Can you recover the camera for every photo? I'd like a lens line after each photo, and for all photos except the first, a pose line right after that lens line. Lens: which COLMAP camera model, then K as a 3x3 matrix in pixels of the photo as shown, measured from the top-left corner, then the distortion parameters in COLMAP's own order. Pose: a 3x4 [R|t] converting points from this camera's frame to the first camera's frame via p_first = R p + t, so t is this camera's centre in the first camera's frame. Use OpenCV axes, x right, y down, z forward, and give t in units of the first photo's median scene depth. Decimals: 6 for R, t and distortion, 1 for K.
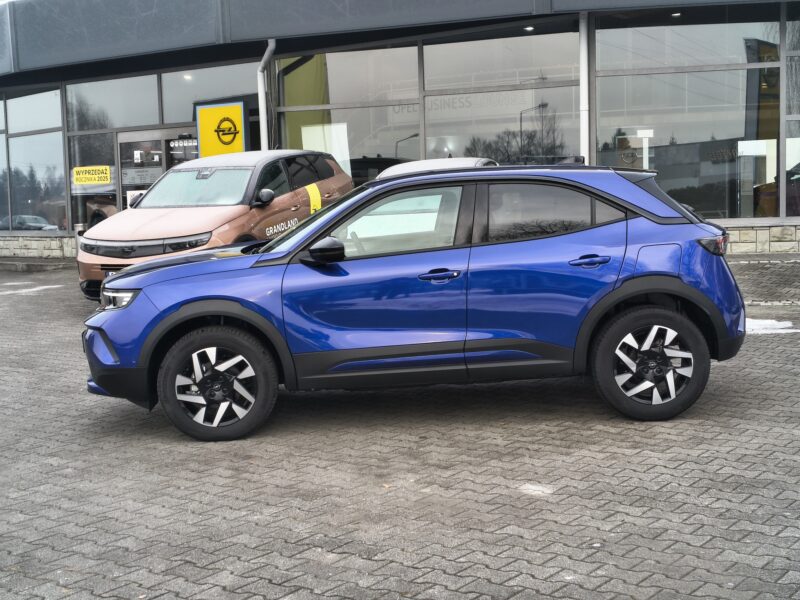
lens RADIAL K [[1203.3, 0, 400.0], [0, 1203.3, 300.0], [0, 0, 1]] dist [0.309548, -1.475089]
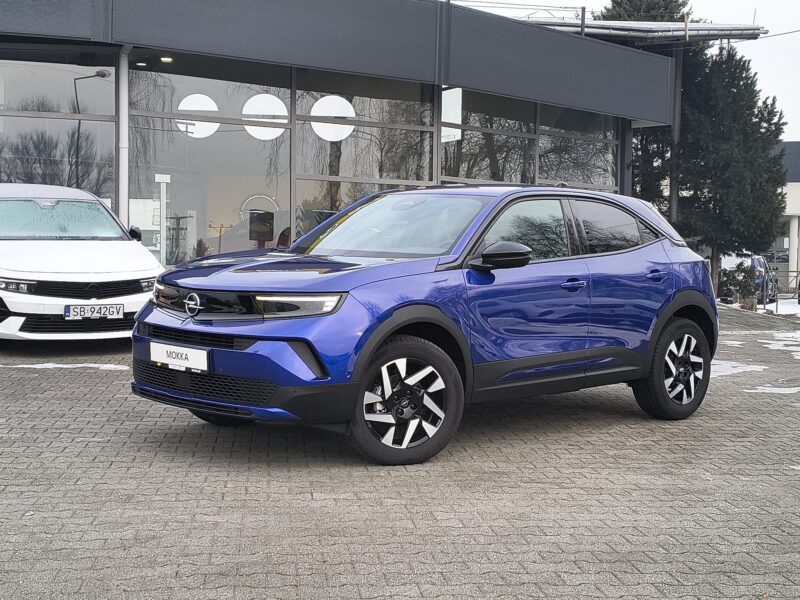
lens RADIAL K [[1203.3, 0, 400.0], [0, 1203.3, 300.0], [0, 0, 1]] dist [0.309548, -1.475089]
pose [[0.736138, 0.017370, 0.676609, -0.756643], [0.023828, 0.998386, -0.051556, 0.041455], [-0.676412, 0.054075, 0.734535, 0.343583]]
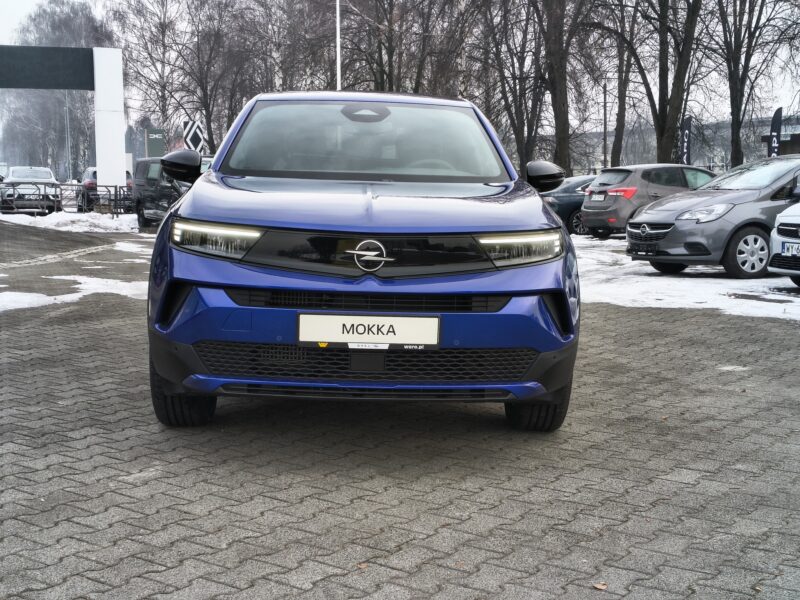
lens RADIAL K [[1203.3, 0, 400.0], [0, 1203.3, 300.0], [0, 0, 1]] dist [0.309548, -1.475089]
pose [[-0.007943, -0.068893, 0.997592, -0.893416], [0.094055, 0.993150, 0.069335, -0.024075], [-0.995535, 0.094379, -0.001409, 1.090139]]
